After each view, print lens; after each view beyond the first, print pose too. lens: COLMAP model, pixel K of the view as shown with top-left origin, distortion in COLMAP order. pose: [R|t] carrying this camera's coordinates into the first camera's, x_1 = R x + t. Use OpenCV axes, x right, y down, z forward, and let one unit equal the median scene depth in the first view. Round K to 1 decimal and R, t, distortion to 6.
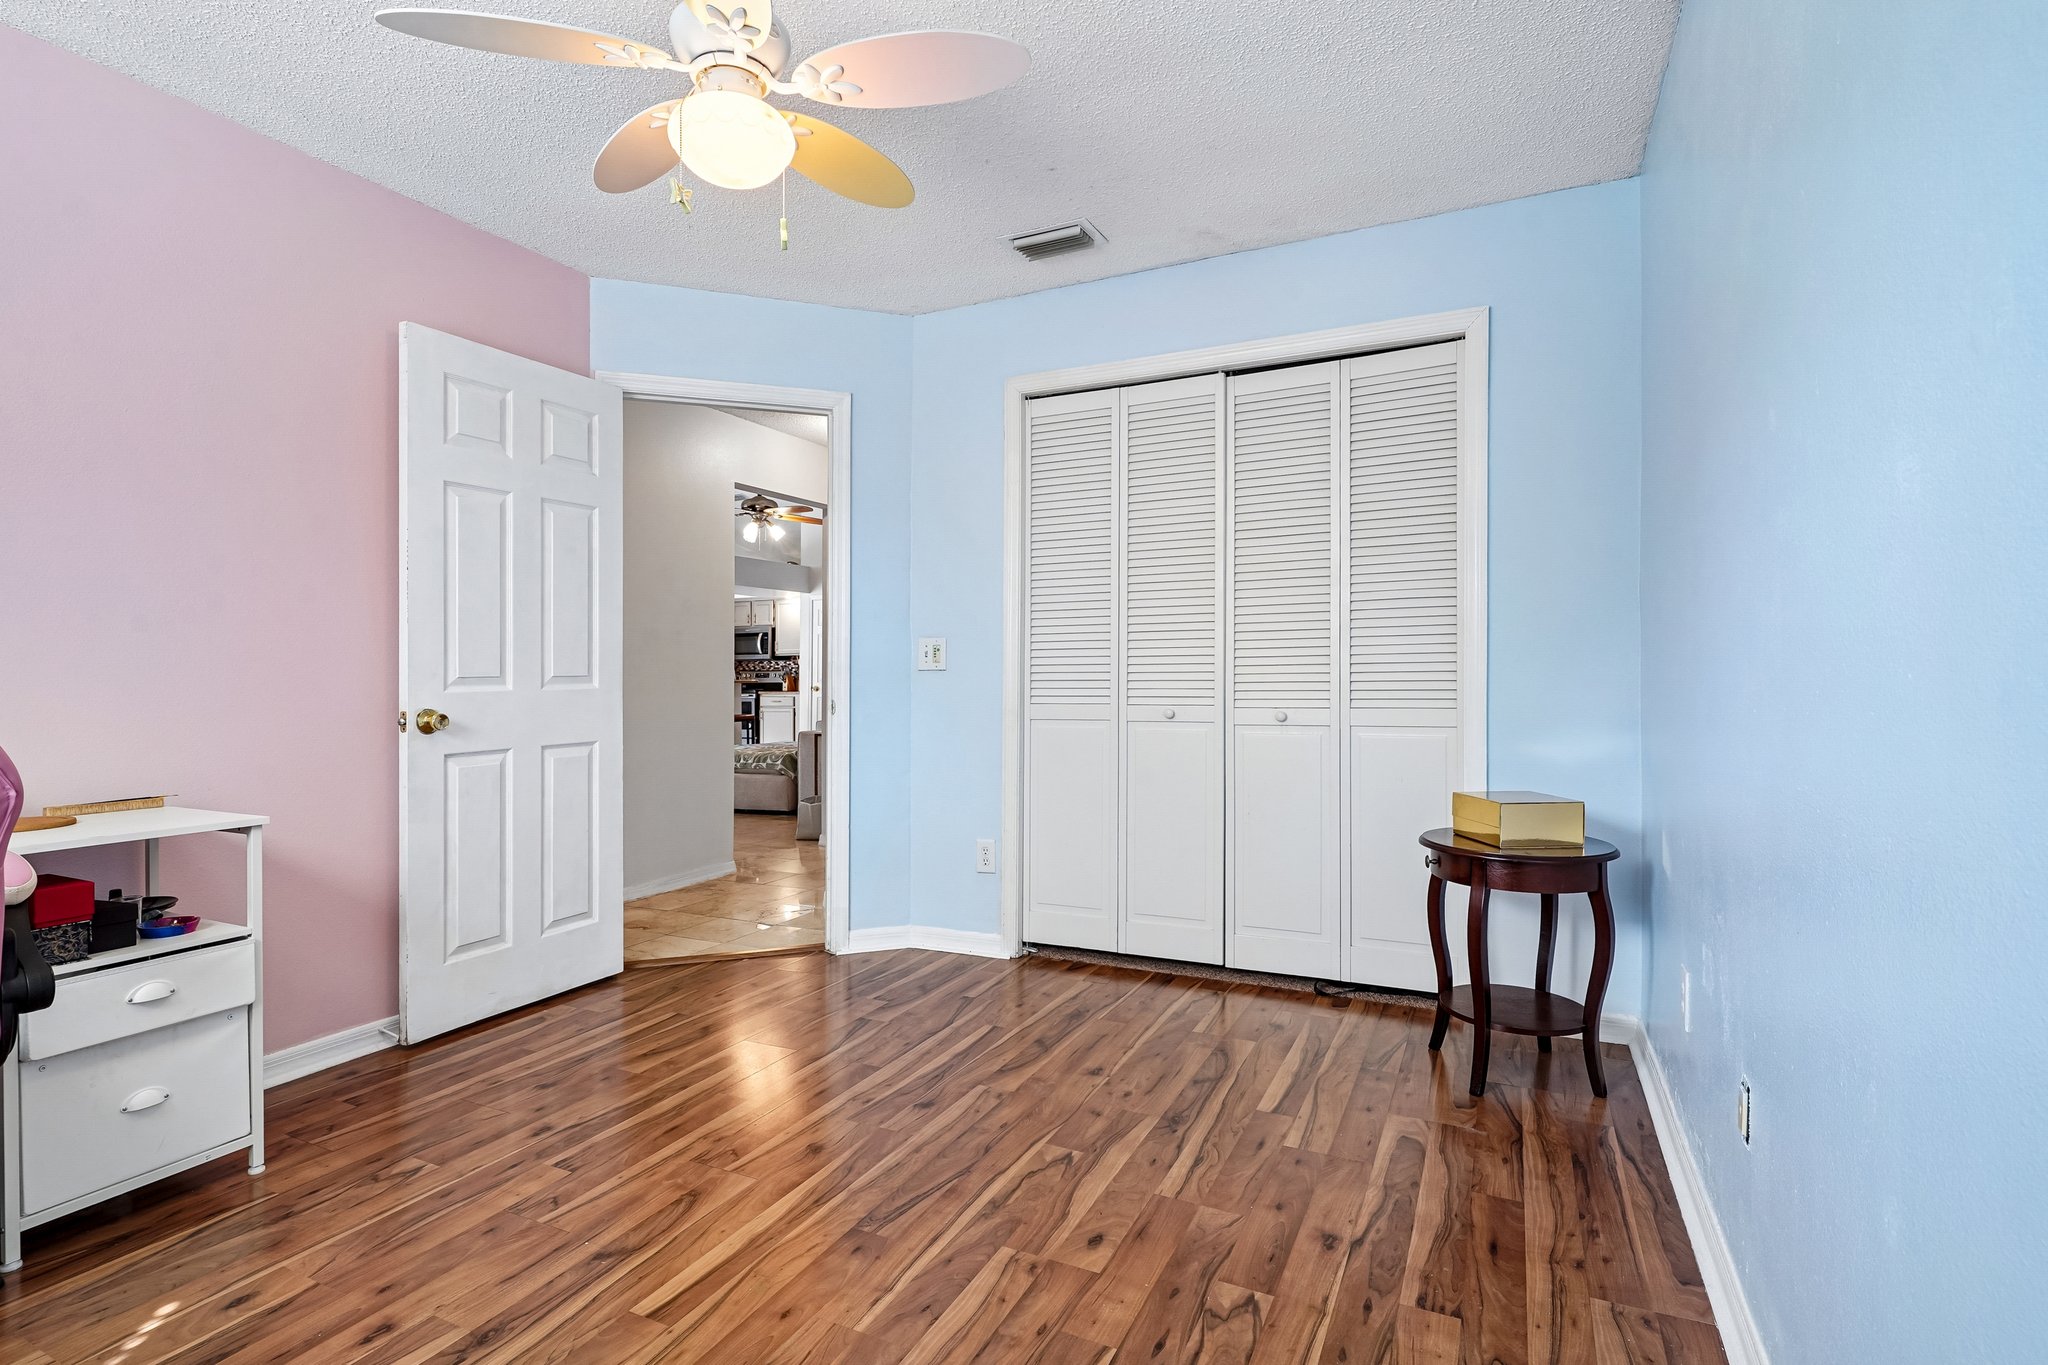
lens RADIAL K [[995.7, 0, 1014.3], [0, 995.7, 674.1], [0, 0, 1]] dist [-0.015048, 0.006341]
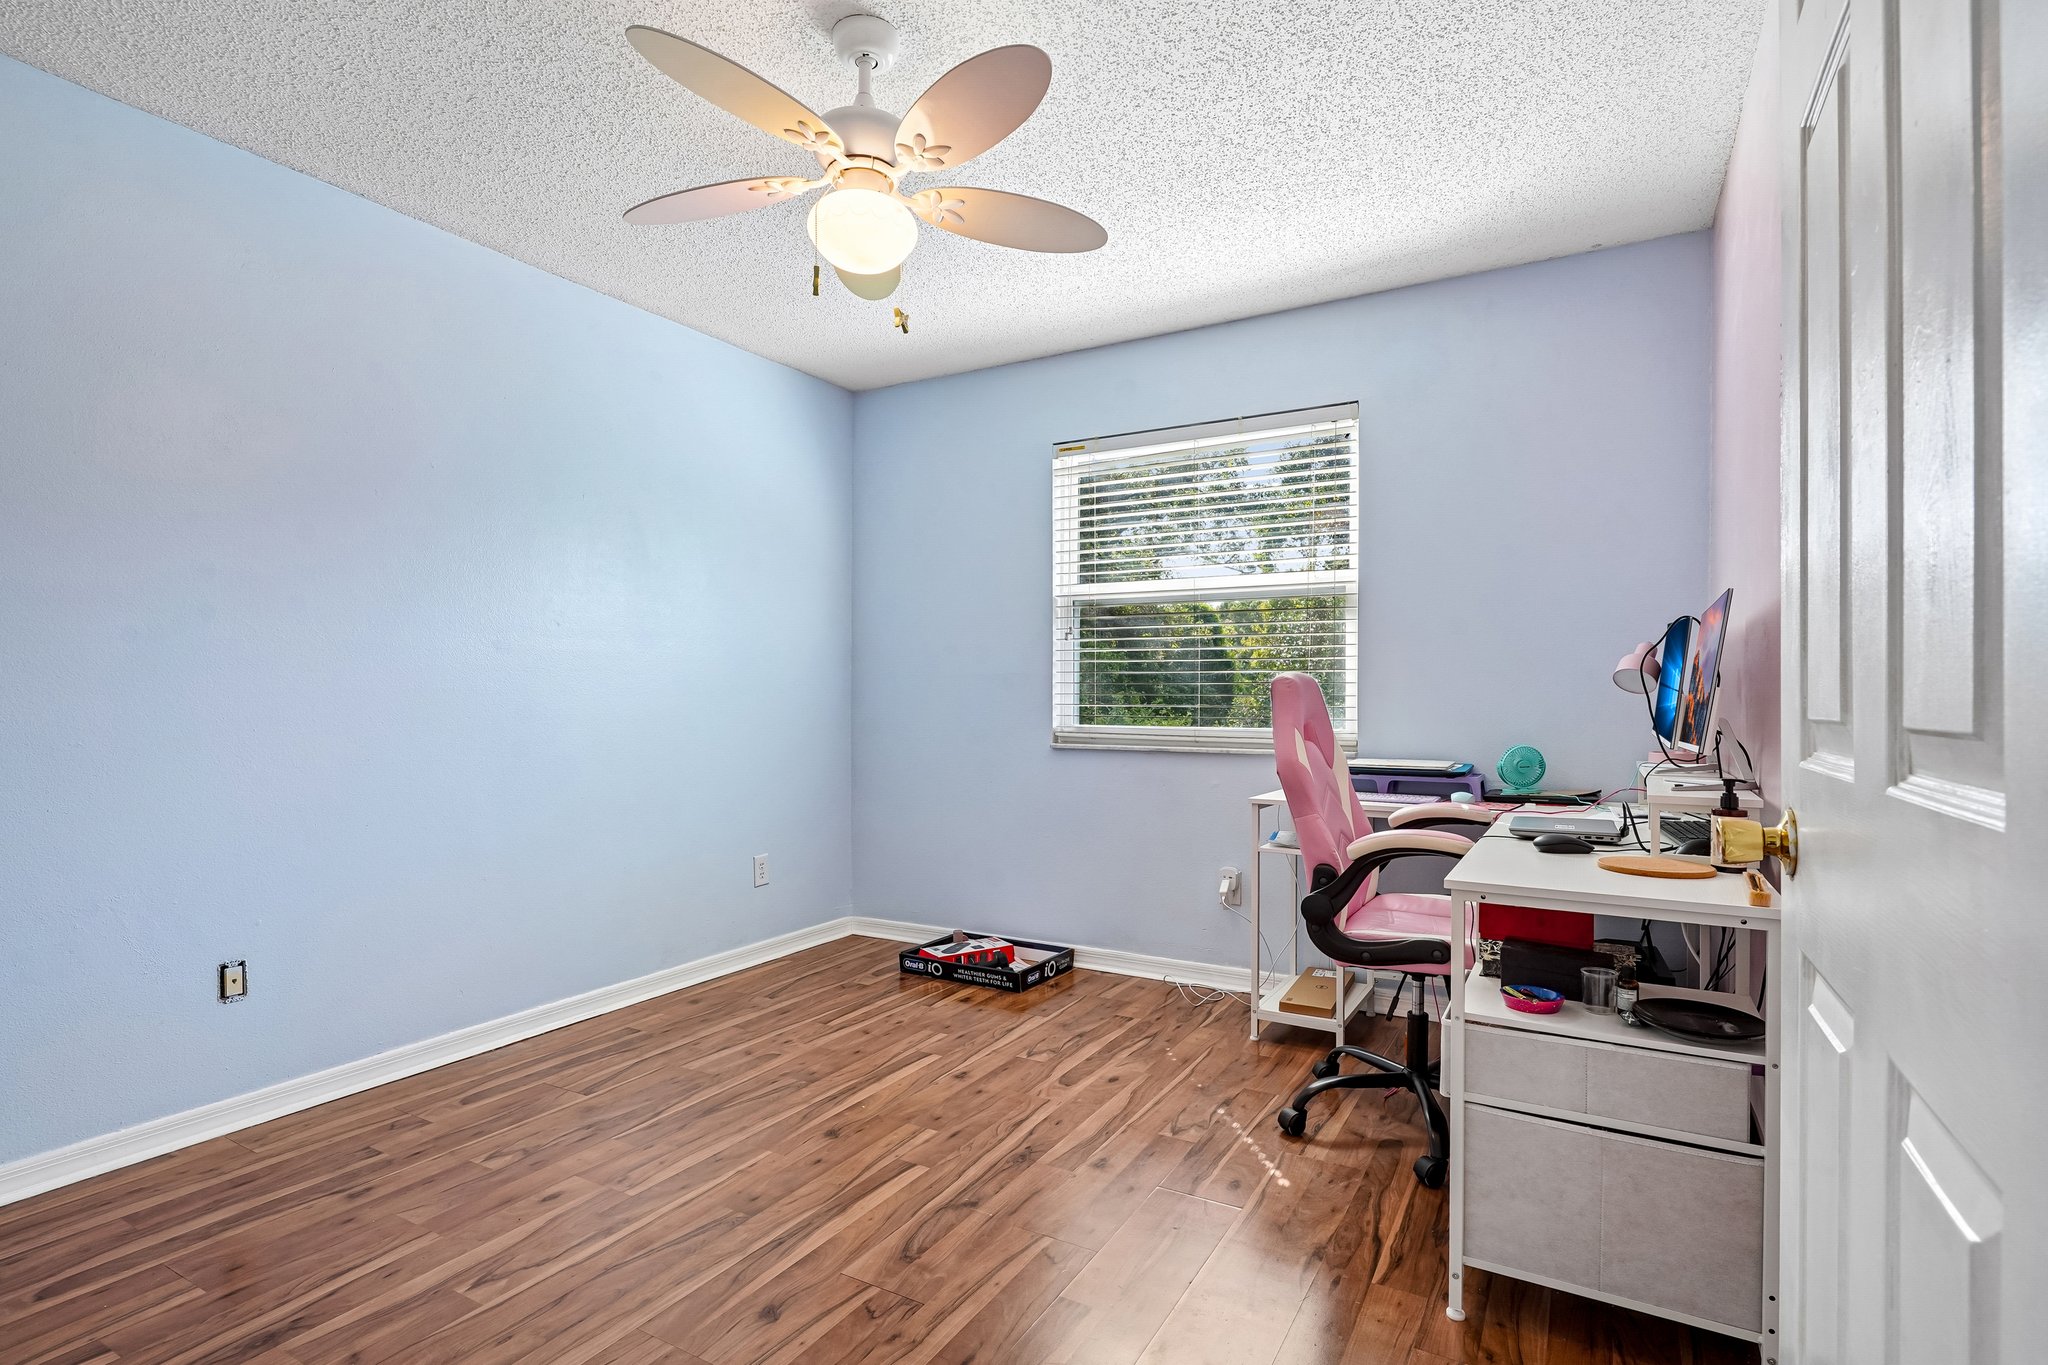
lens RADIAL K [[995.7, 0, 1021.4], [0, 995.7, 686.8], [0, 0, 1]] dist [-0.015048, 0.006341]
pose [[-0.998276, 0.014508, 0.056866, -0.504718], [0.014278, 0.999888, -0.004453, -0.012280], [-0.056924, -0.003634, -0.998372, 1.981270]]
